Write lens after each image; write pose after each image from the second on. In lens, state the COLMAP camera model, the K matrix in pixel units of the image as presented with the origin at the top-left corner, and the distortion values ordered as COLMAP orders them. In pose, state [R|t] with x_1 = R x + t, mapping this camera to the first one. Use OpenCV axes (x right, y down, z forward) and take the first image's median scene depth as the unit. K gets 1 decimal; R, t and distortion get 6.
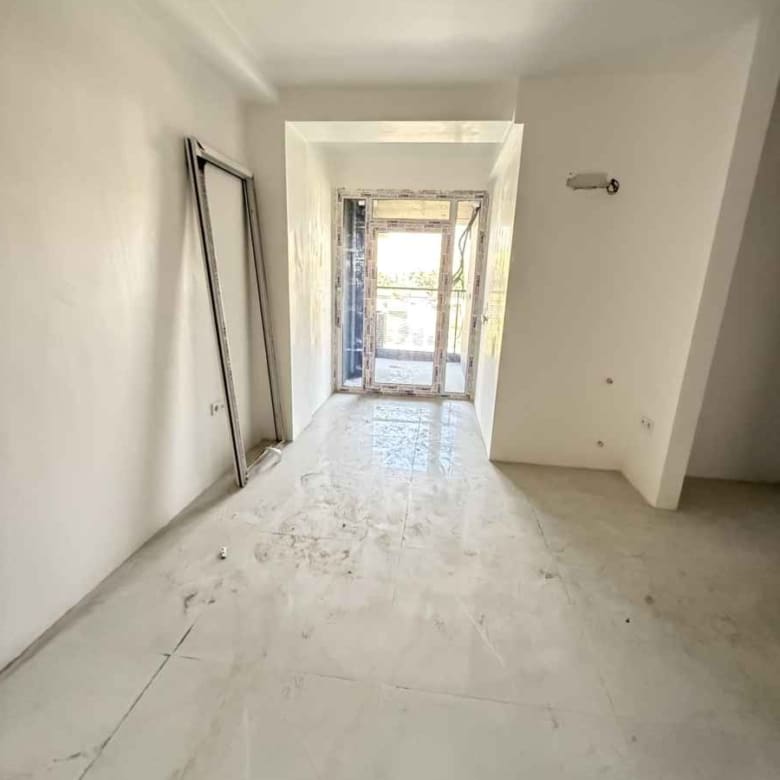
lens RADIAL K [[417.9, 0, 390.0], [0, 417.9, 390.0], [0, 0, 1]] dist [-0.004169, -0.001021]
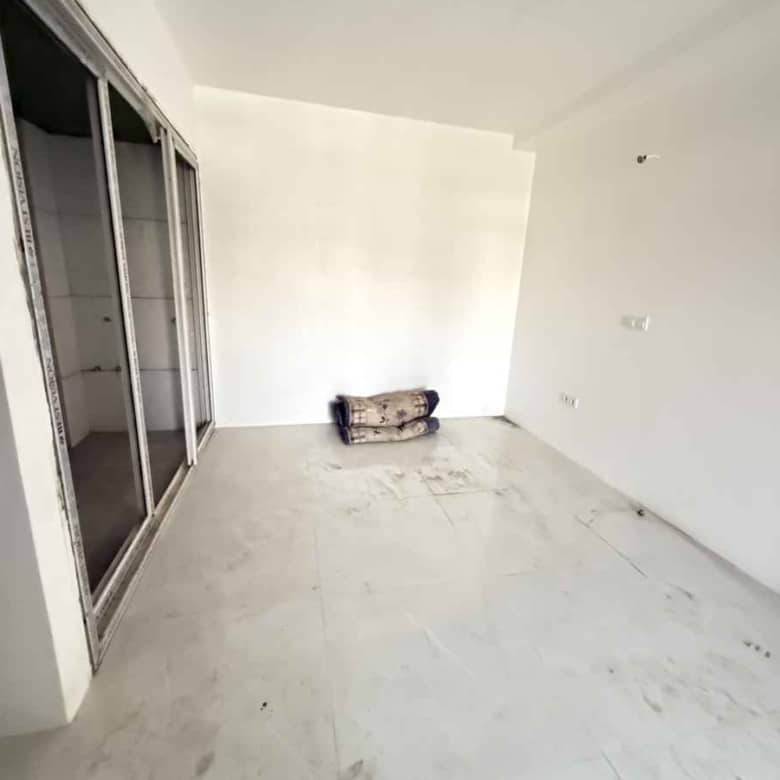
lens RADIAL K [[417.9, 0, 390.0], [0, 417.9, 390.0], [0, 0, 1]] dist [-0.004169, -0.001021]
pose [[-0.936052, 0.010652, -0.351699, 0.558682], [-0.165853, 0.868180, 0.467714, -0.305269], [0.310320, 0.496135, -0.810895, 1.269142]]
